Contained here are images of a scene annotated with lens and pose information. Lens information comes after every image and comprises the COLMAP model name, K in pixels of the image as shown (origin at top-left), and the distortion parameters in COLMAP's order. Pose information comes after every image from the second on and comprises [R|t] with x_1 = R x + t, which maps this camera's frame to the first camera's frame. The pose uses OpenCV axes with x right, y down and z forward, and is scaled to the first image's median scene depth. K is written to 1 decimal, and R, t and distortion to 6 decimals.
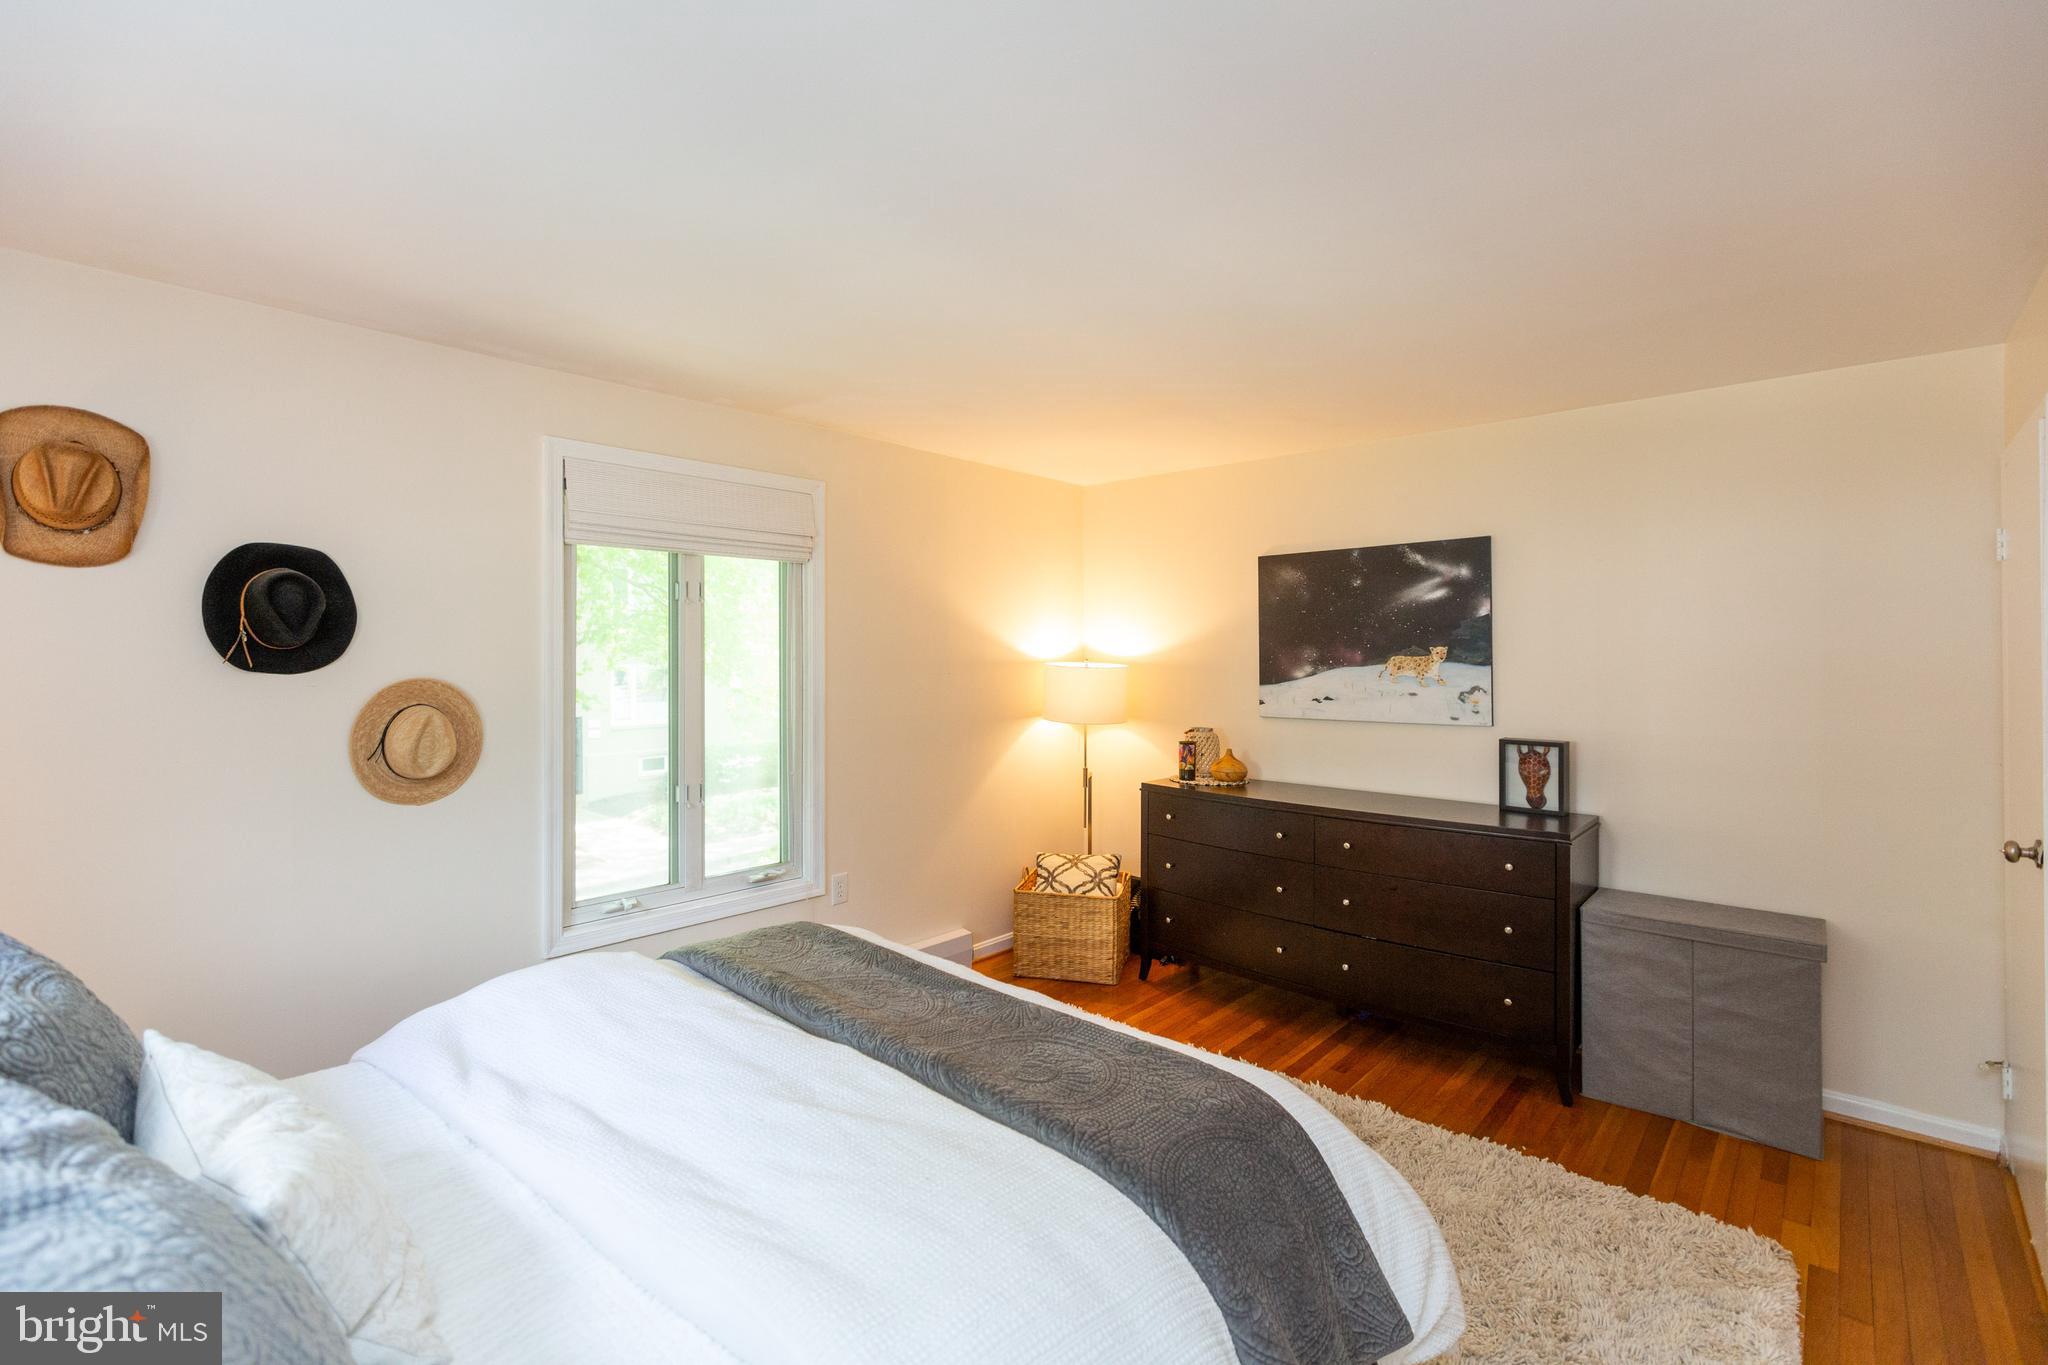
lens RADIAL K [[896.0, 0, 1010.2], [0, 896.0, 648.1], [0, 0, 1]] dist [0.001404, 0.000171]
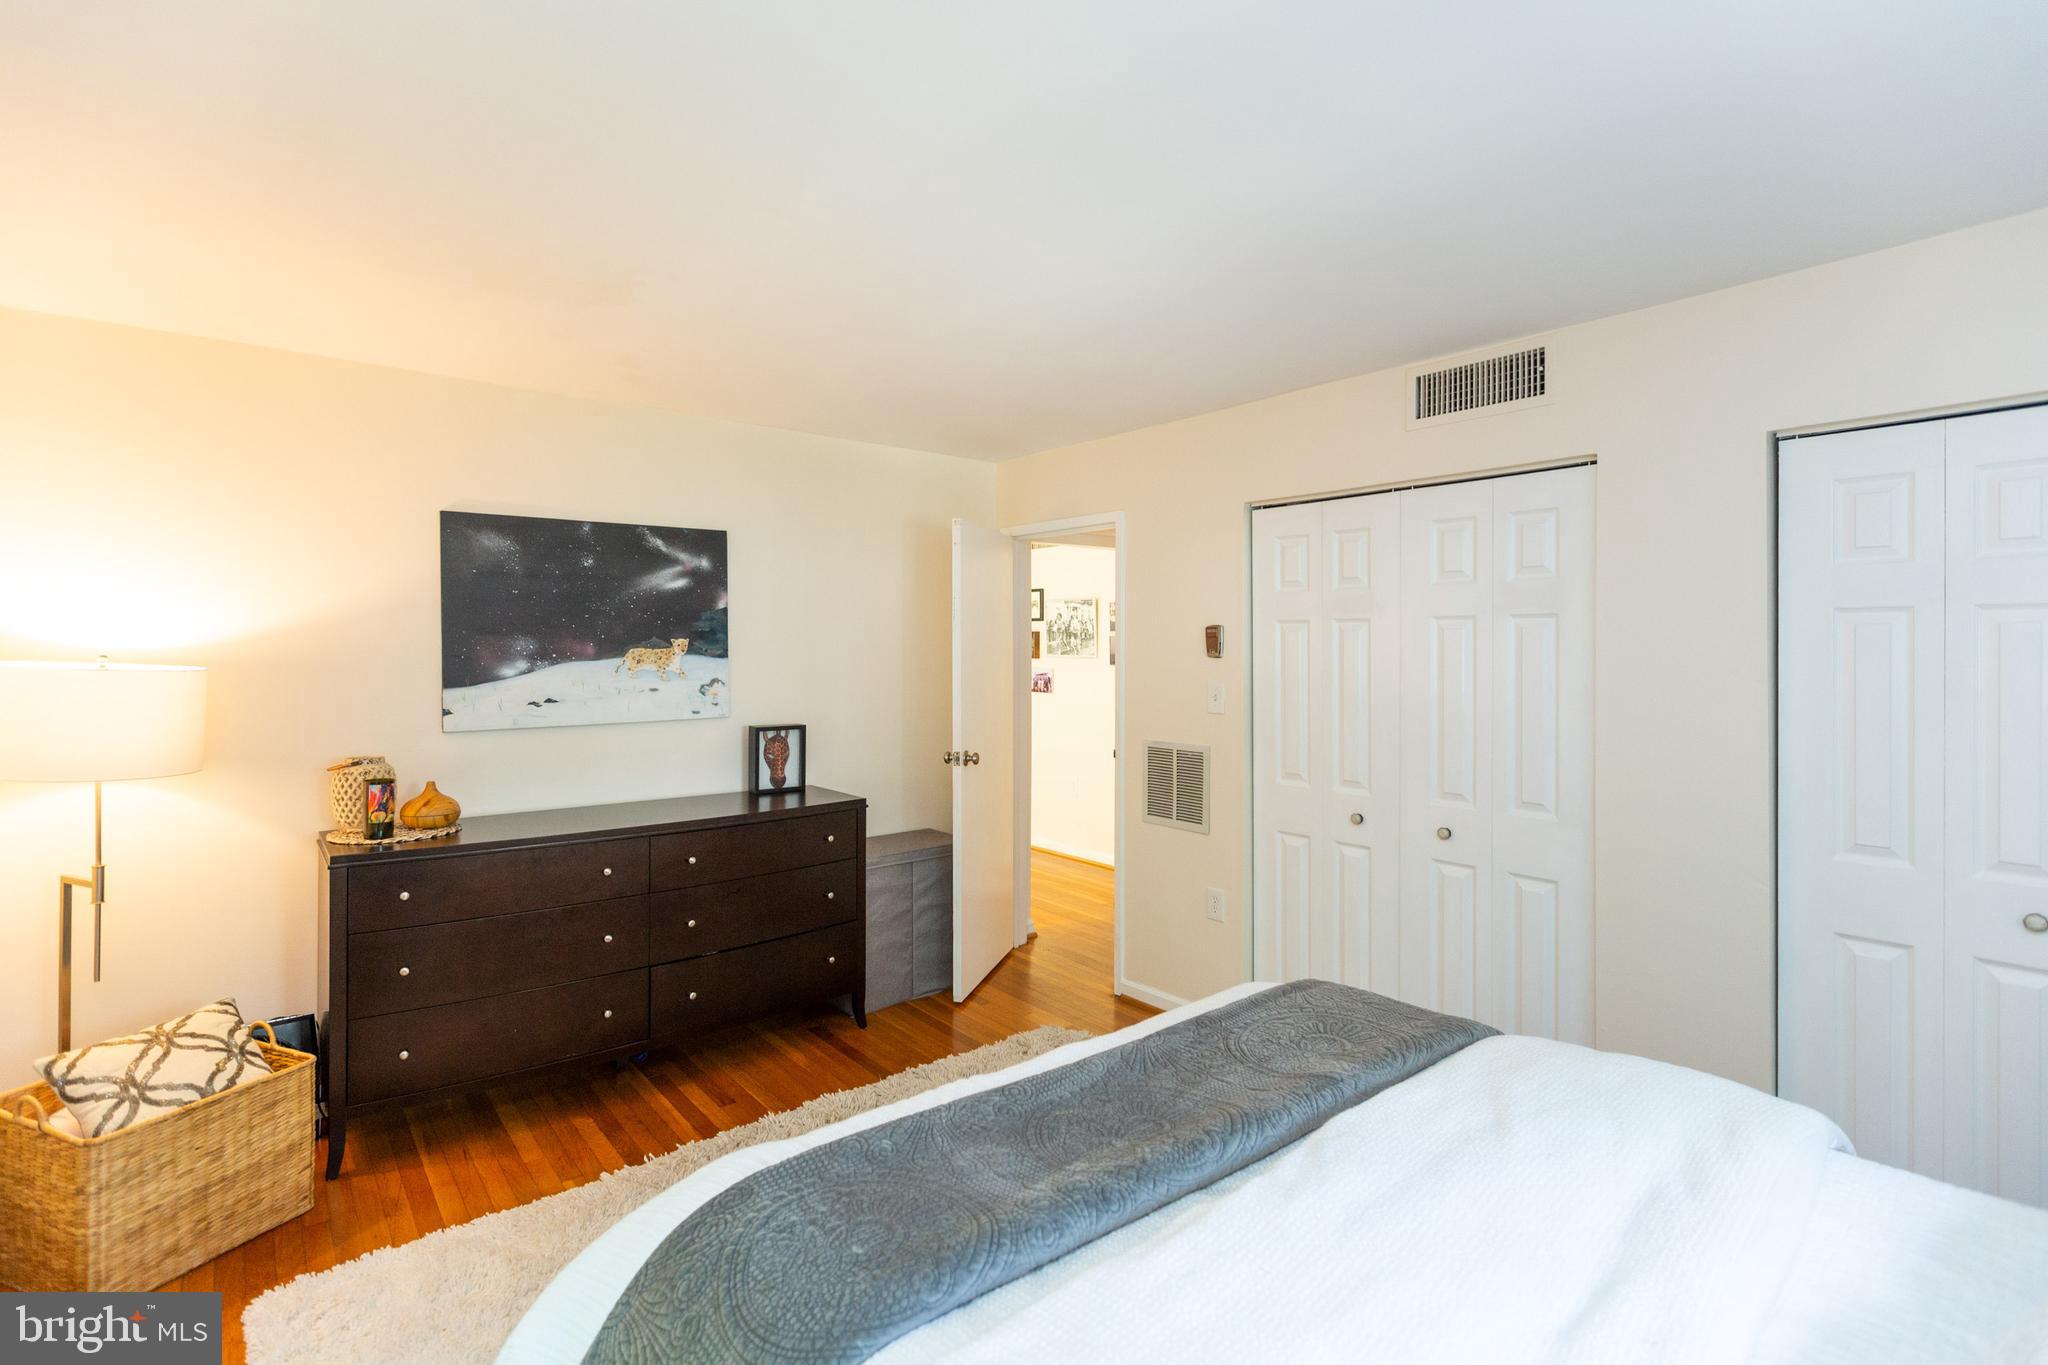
lens RADIAL K [[993.2, 0, 983.4], [0, 993.2, 640.3], [0, 0, 1]] dist [0.003457, 0.000920]
pose [[0.140356, 0.003712, 0.990094, -0.525530], [-0.010633, 0.999941, -0.002241, -0.000724], [-0.990044, -0.010213, 0.140387, 0.529606]]
